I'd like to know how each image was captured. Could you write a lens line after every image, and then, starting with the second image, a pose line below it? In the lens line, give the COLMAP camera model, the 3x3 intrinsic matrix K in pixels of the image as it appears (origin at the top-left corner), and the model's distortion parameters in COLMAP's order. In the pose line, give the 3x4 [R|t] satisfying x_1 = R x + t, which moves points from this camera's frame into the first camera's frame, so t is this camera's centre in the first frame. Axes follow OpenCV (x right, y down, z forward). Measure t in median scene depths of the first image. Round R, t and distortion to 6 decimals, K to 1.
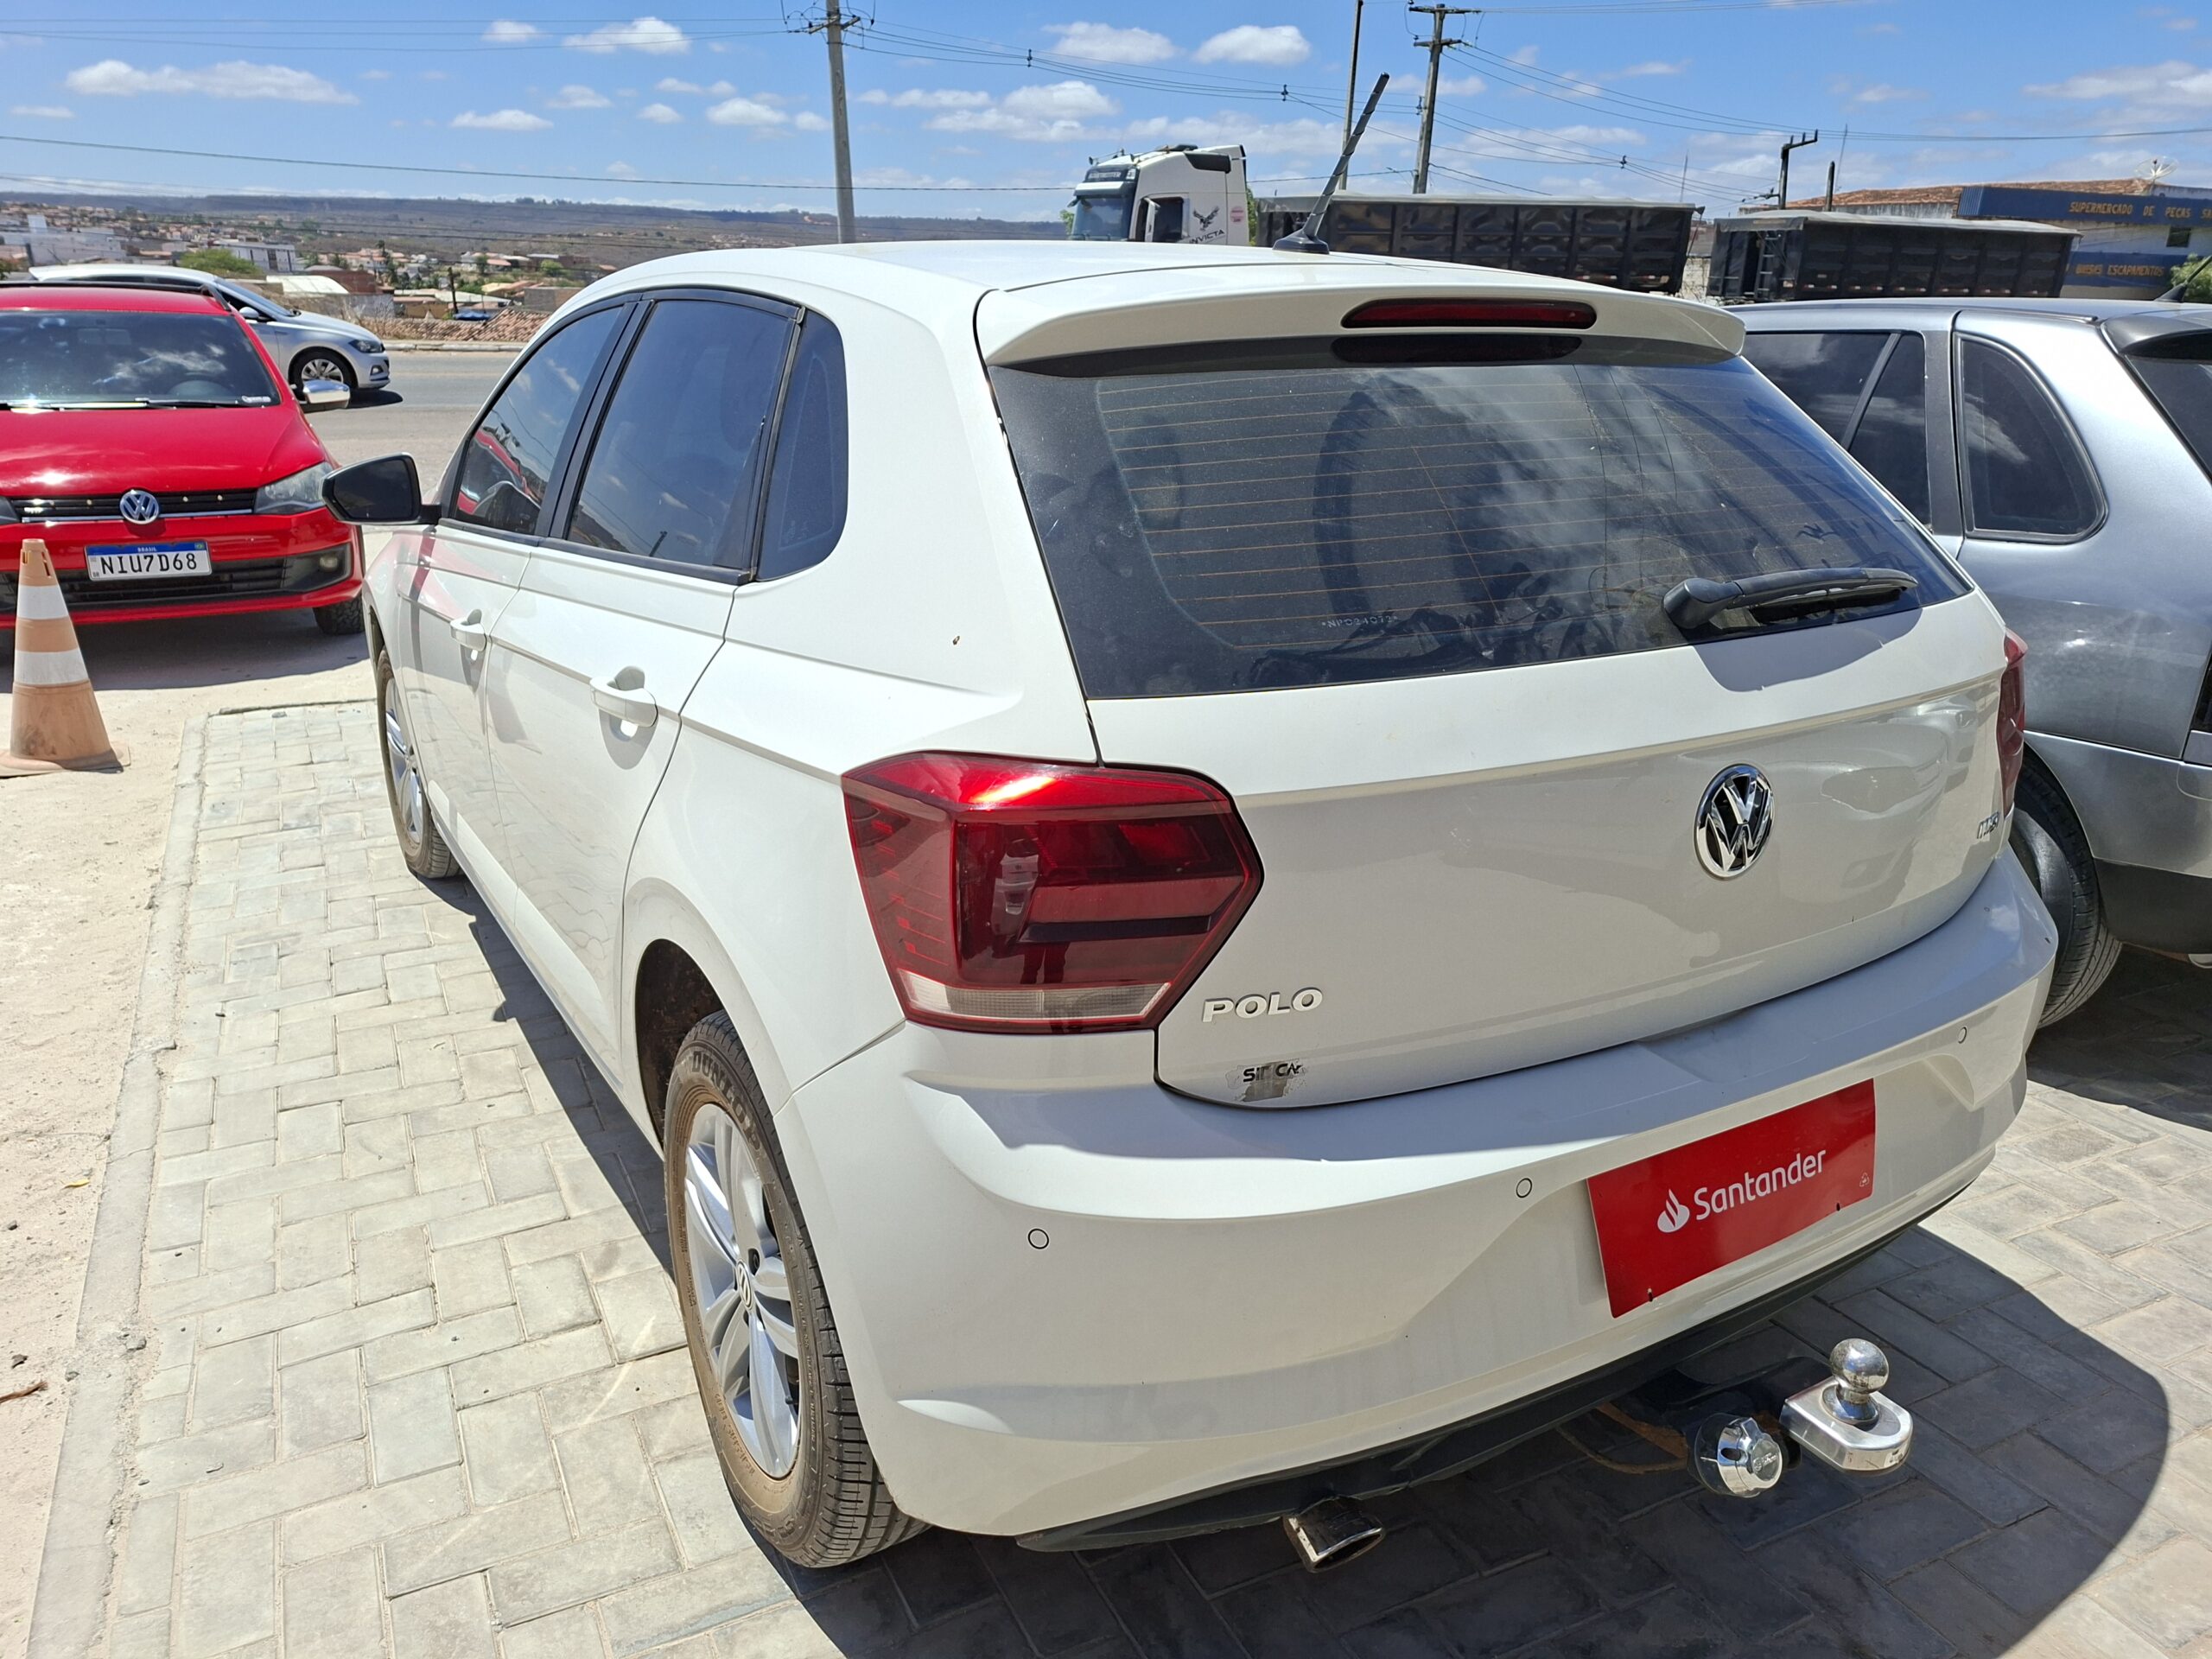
lens RADIAL K [[1555.6, 0, 1087.8], [0, 1555.6, 824.7], [0, 0, 1]] dist [0.057941, -0.045208]
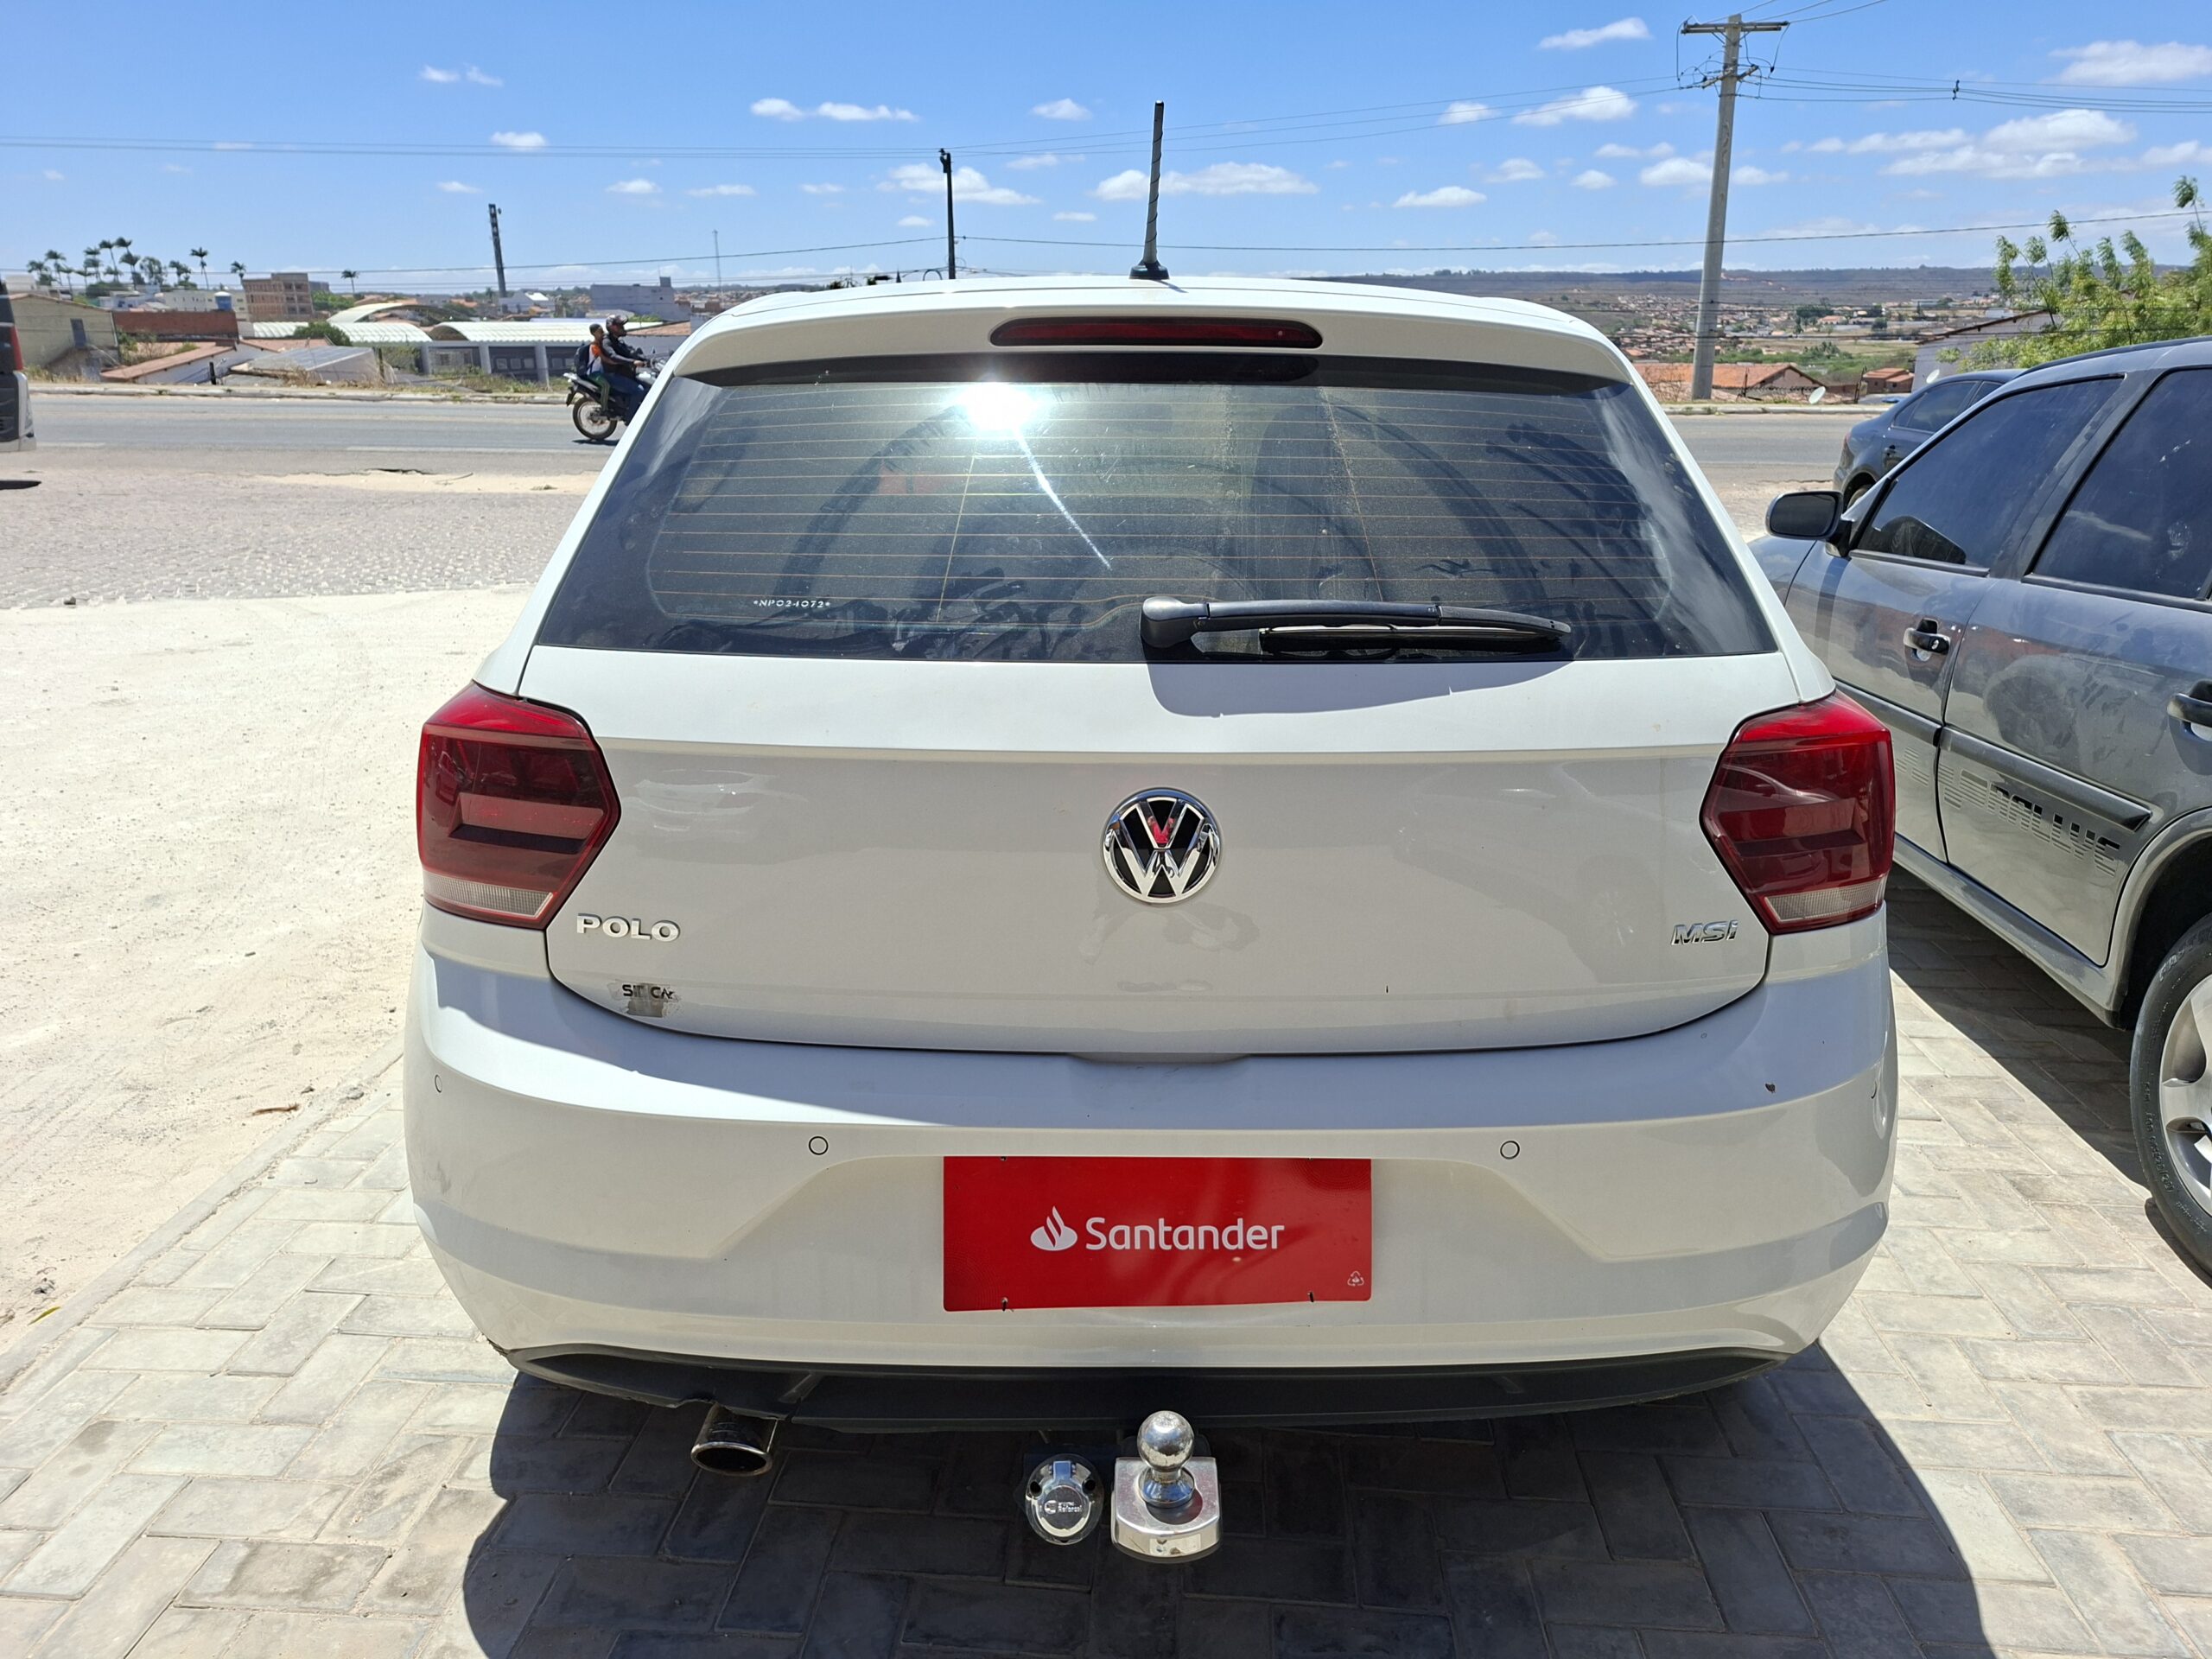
lens RADIAL K [[1526.0, 0, 1108.5], [0, 1526.0, 835.1], [0, 0, 1]] dist [0.073669, -0.063873]
pose [[0.870387, 0.140054, -0.472030, 0.814683], [-0.151823, 0.988318, 0.013291, -0.016545], [0.468377, 0.060096, 0.881482, 0.152806]]
